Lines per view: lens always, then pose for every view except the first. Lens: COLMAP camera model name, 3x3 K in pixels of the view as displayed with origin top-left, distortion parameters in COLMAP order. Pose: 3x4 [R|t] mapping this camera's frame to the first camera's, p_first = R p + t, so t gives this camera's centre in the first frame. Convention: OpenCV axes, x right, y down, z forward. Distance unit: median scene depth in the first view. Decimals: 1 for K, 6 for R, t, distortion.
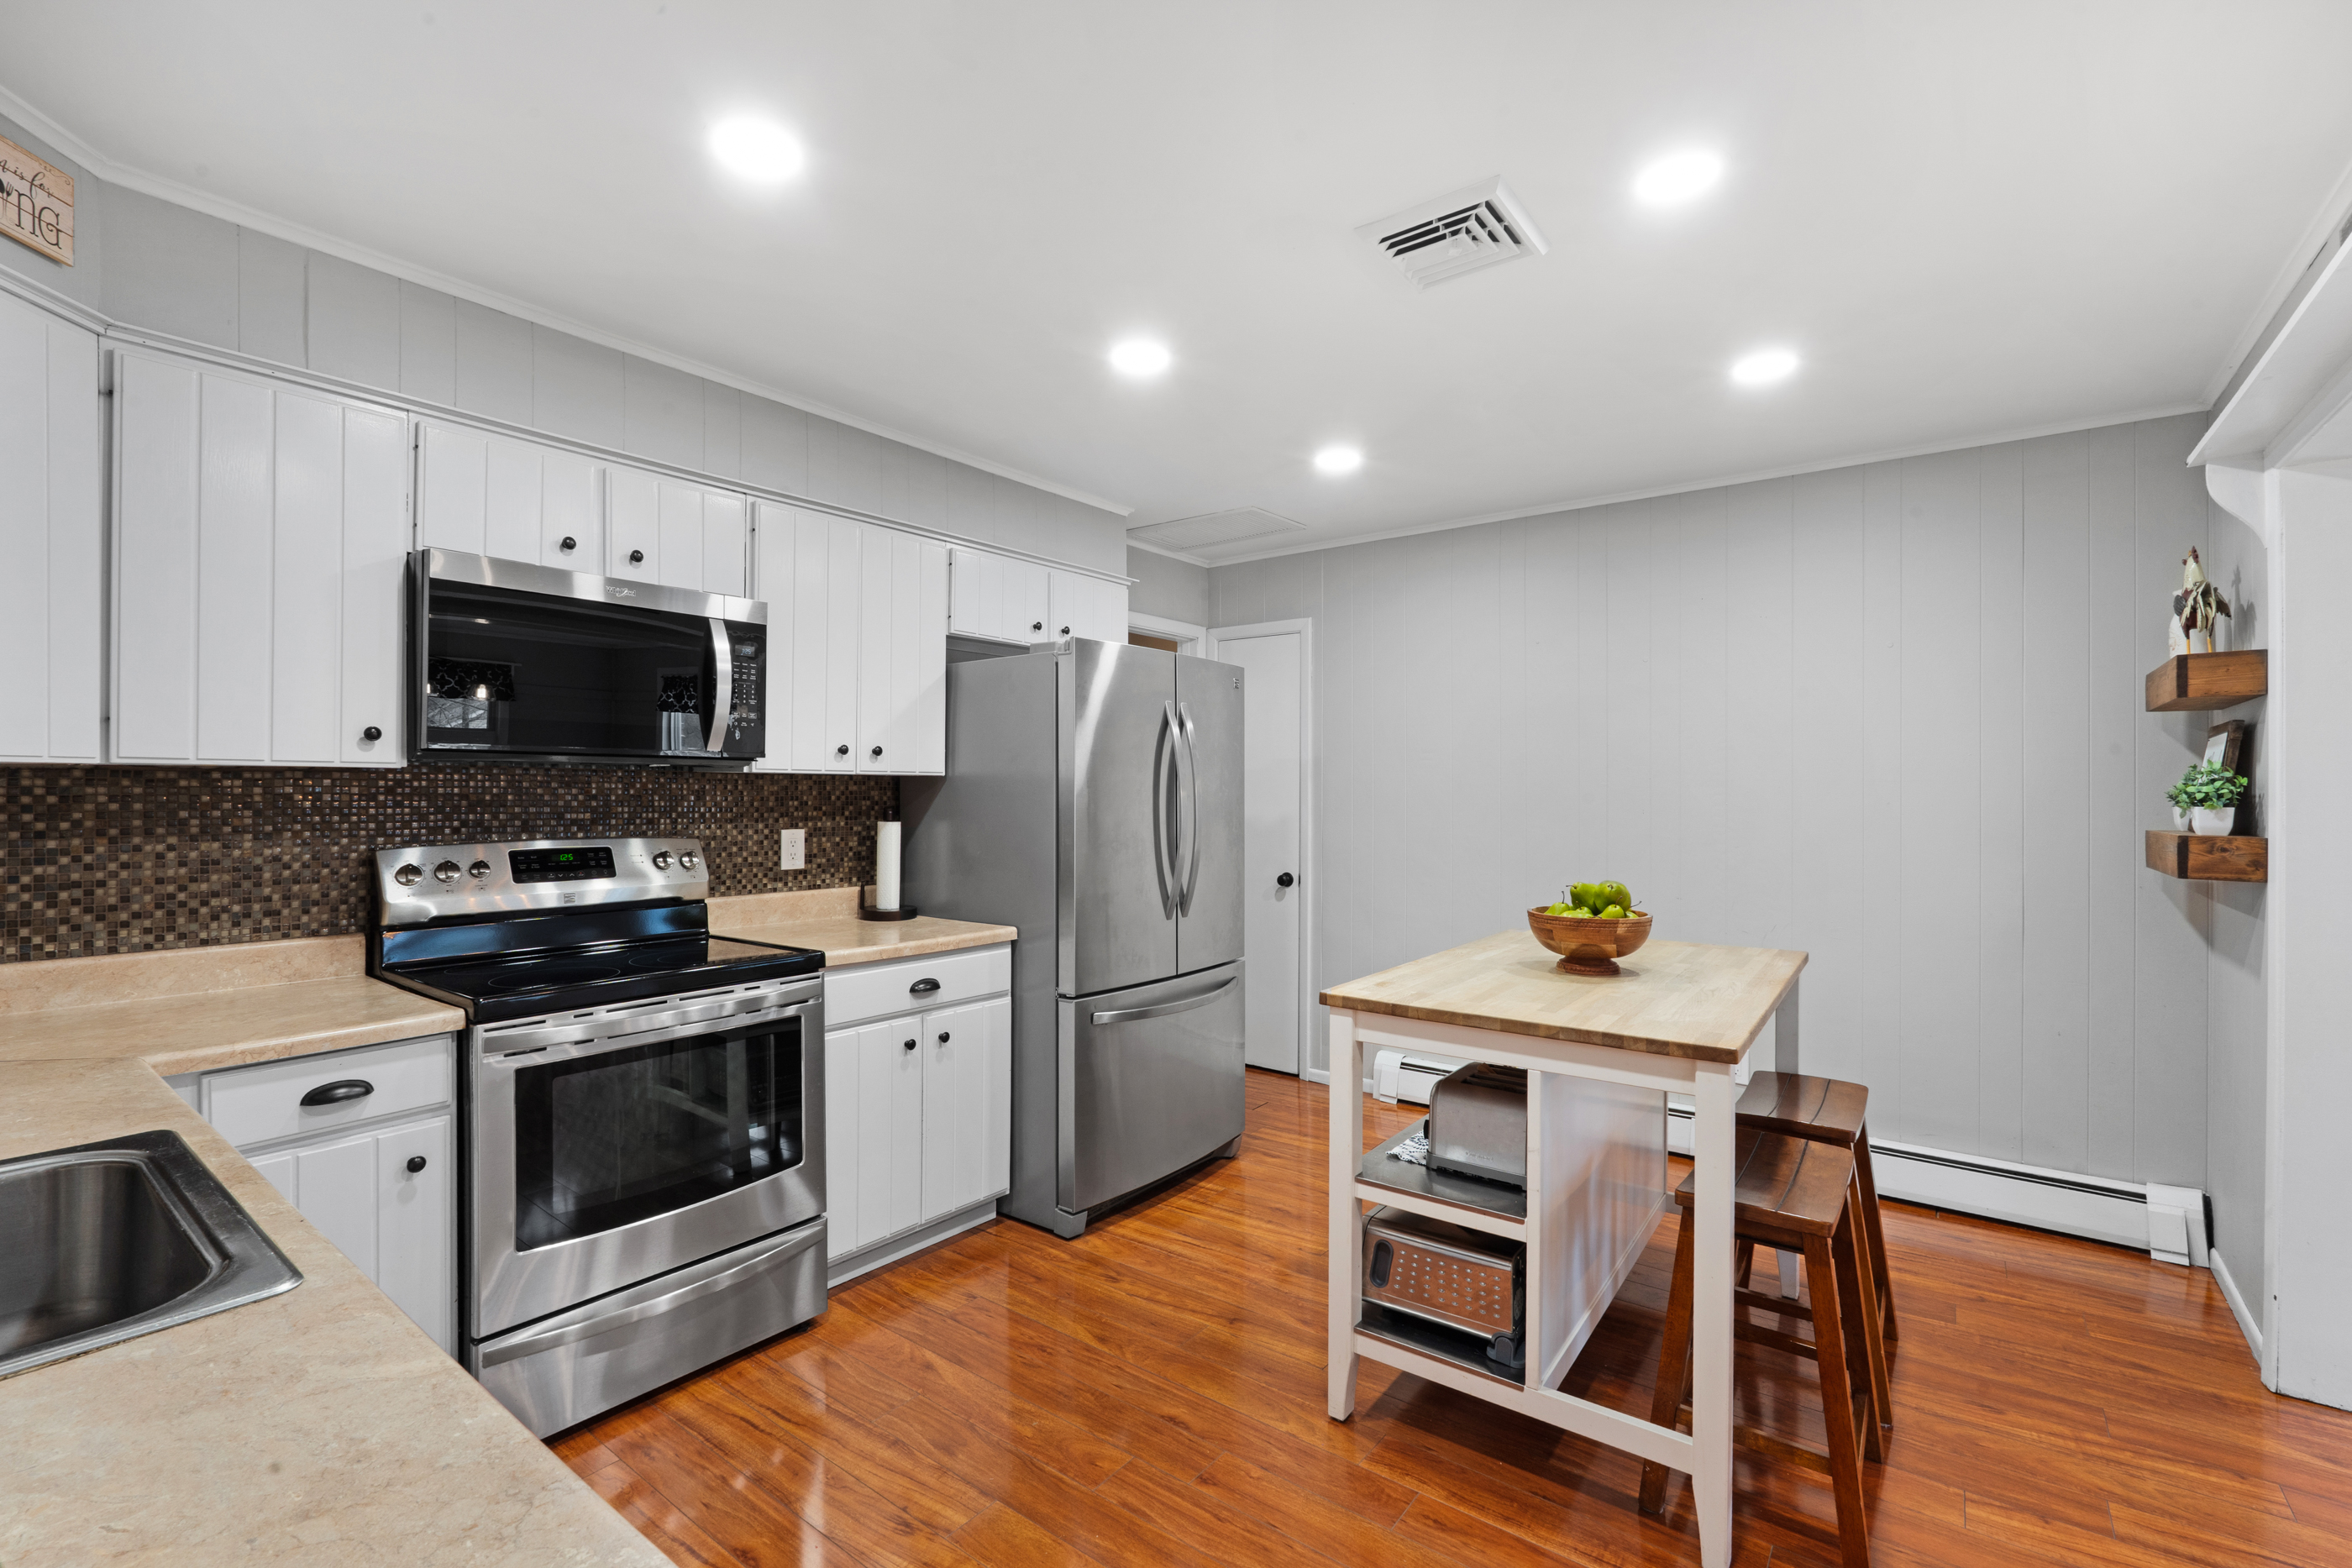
lens RADIAL K [[1029.5, 0, 1170.5], [0, 1029.5, 783.8], [0, 0, 1]] dist [-0.002596, -0.000694]
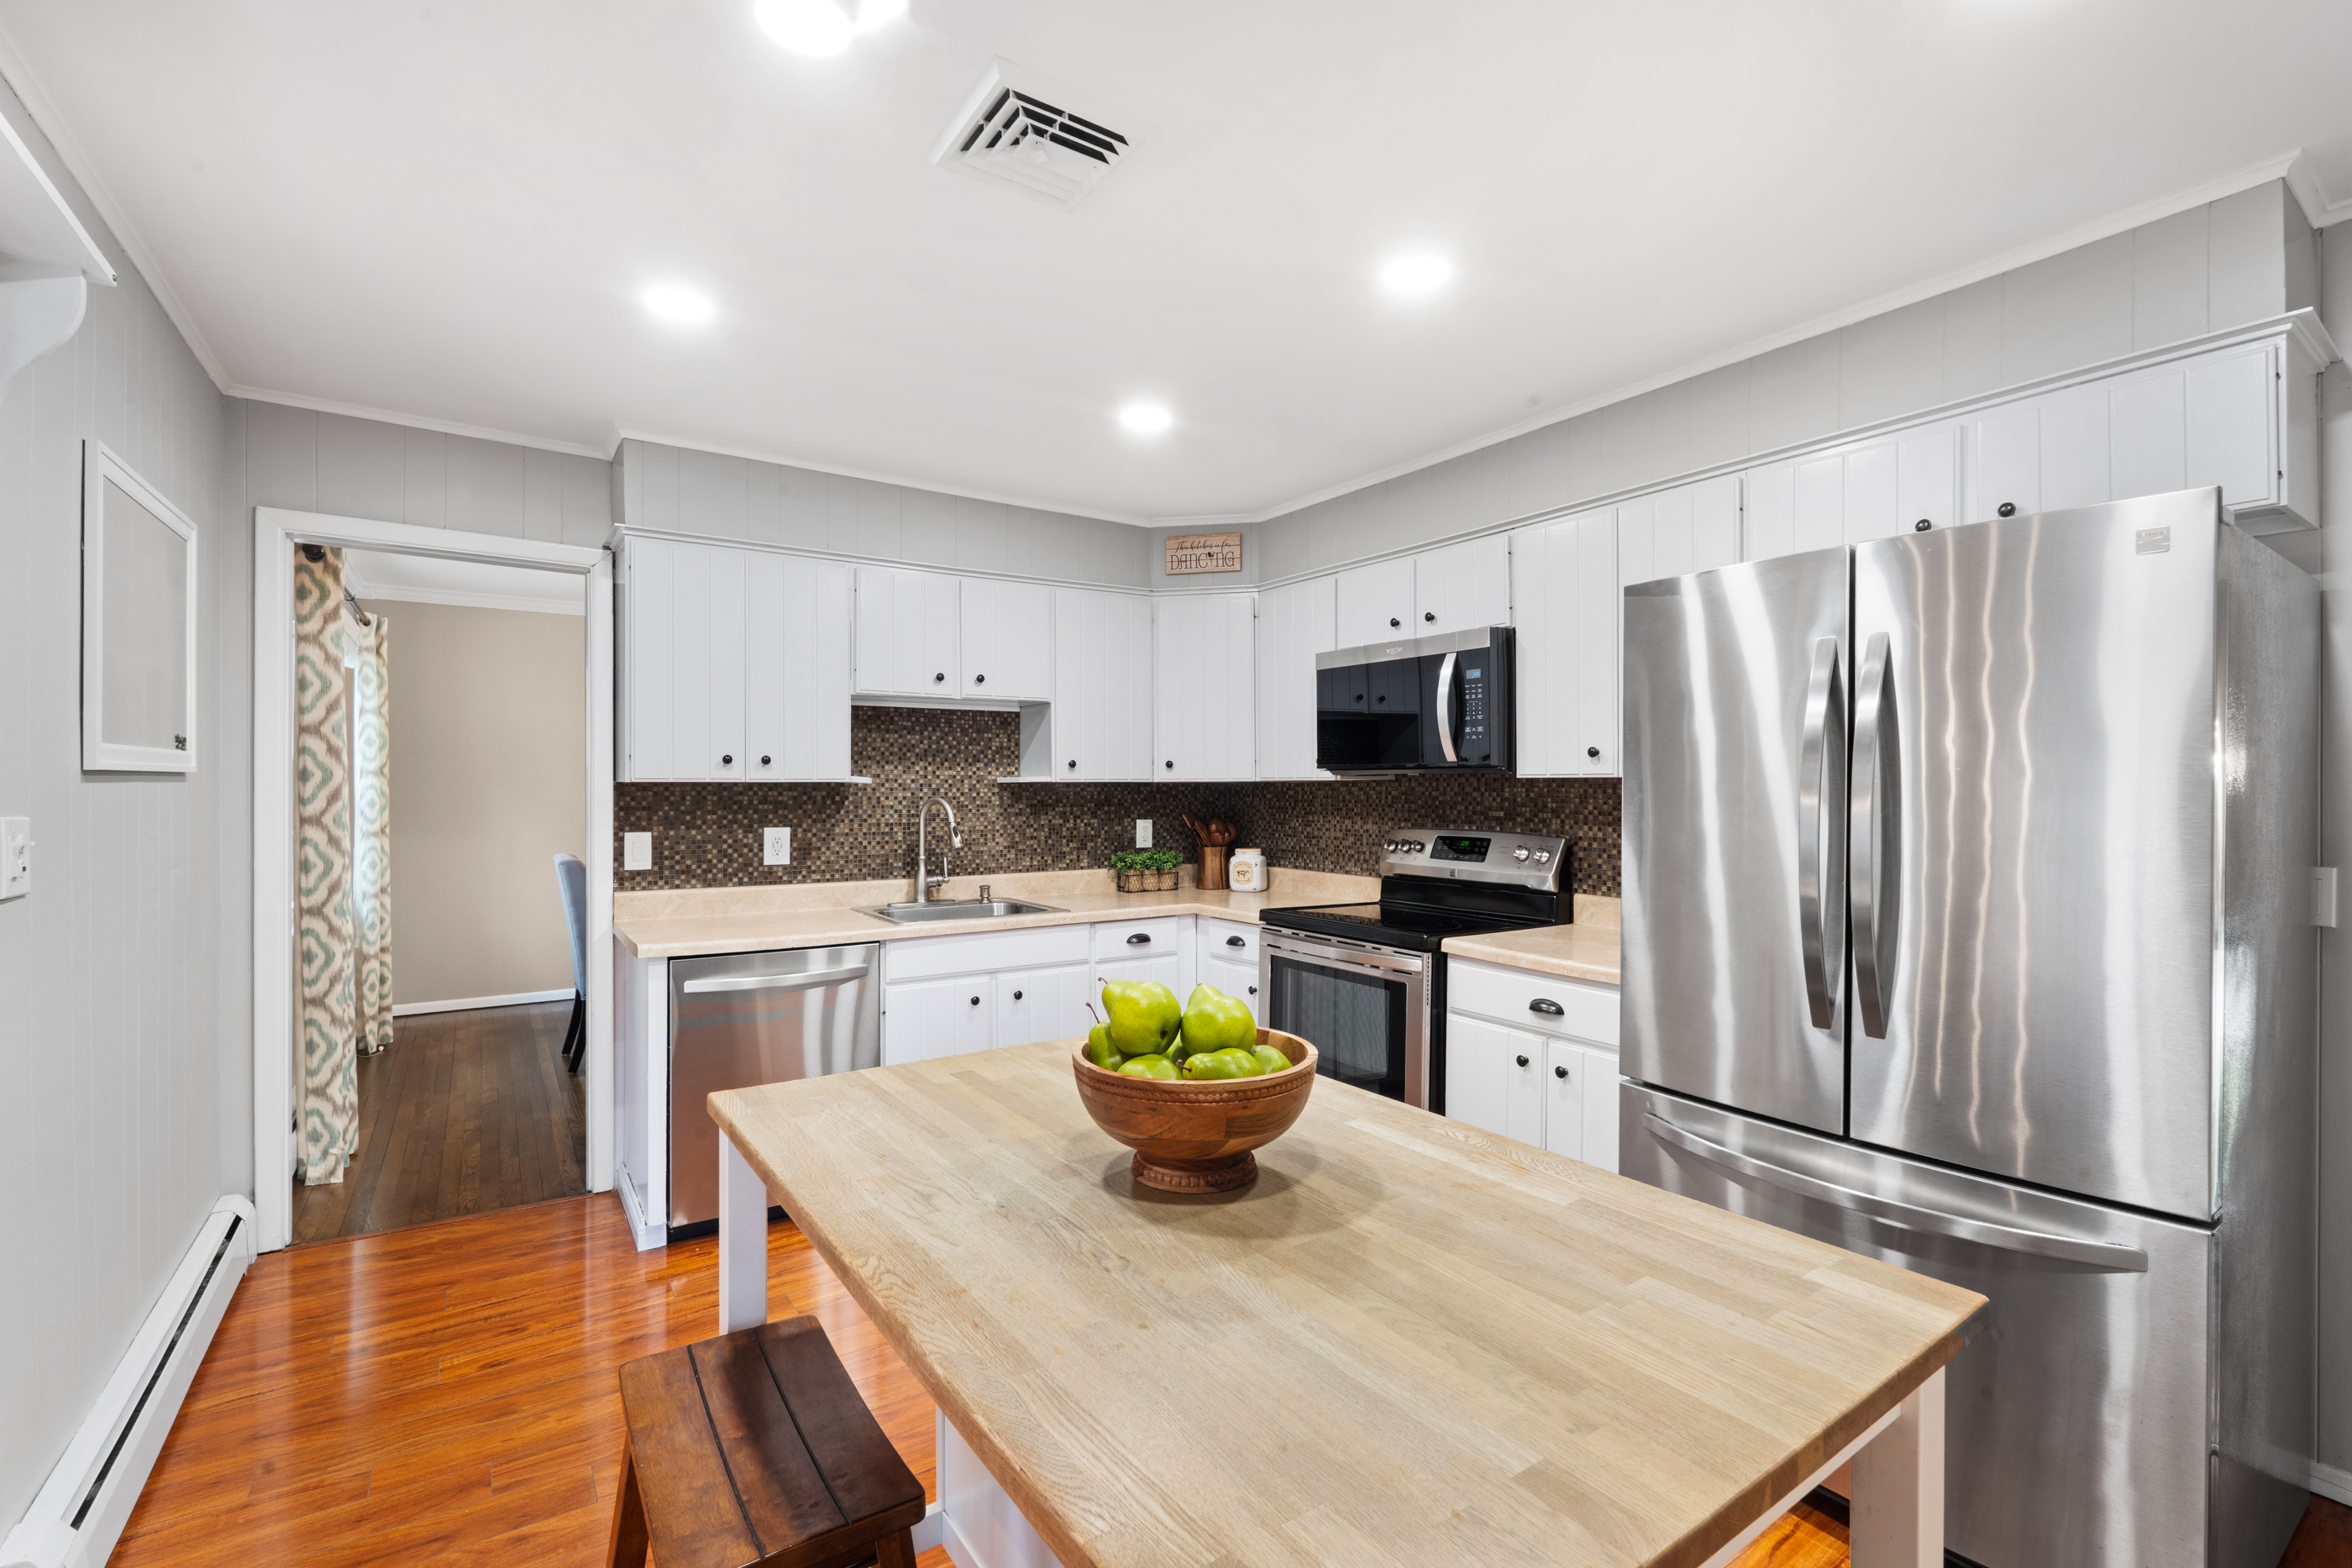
lens RADIAL K [[1029.5, 0, 1170.5], [0, 1029.5, 783.8], [0, 0, 1]] dist [-0.002596, -0.000694]
pose [[-0.313088, 0.000328, -0.949724, 0.800106], [0.008903, 0.999957, -0.002590, -0.006744], [0.949682, -0.009266, -0.313078, 1.035280]]
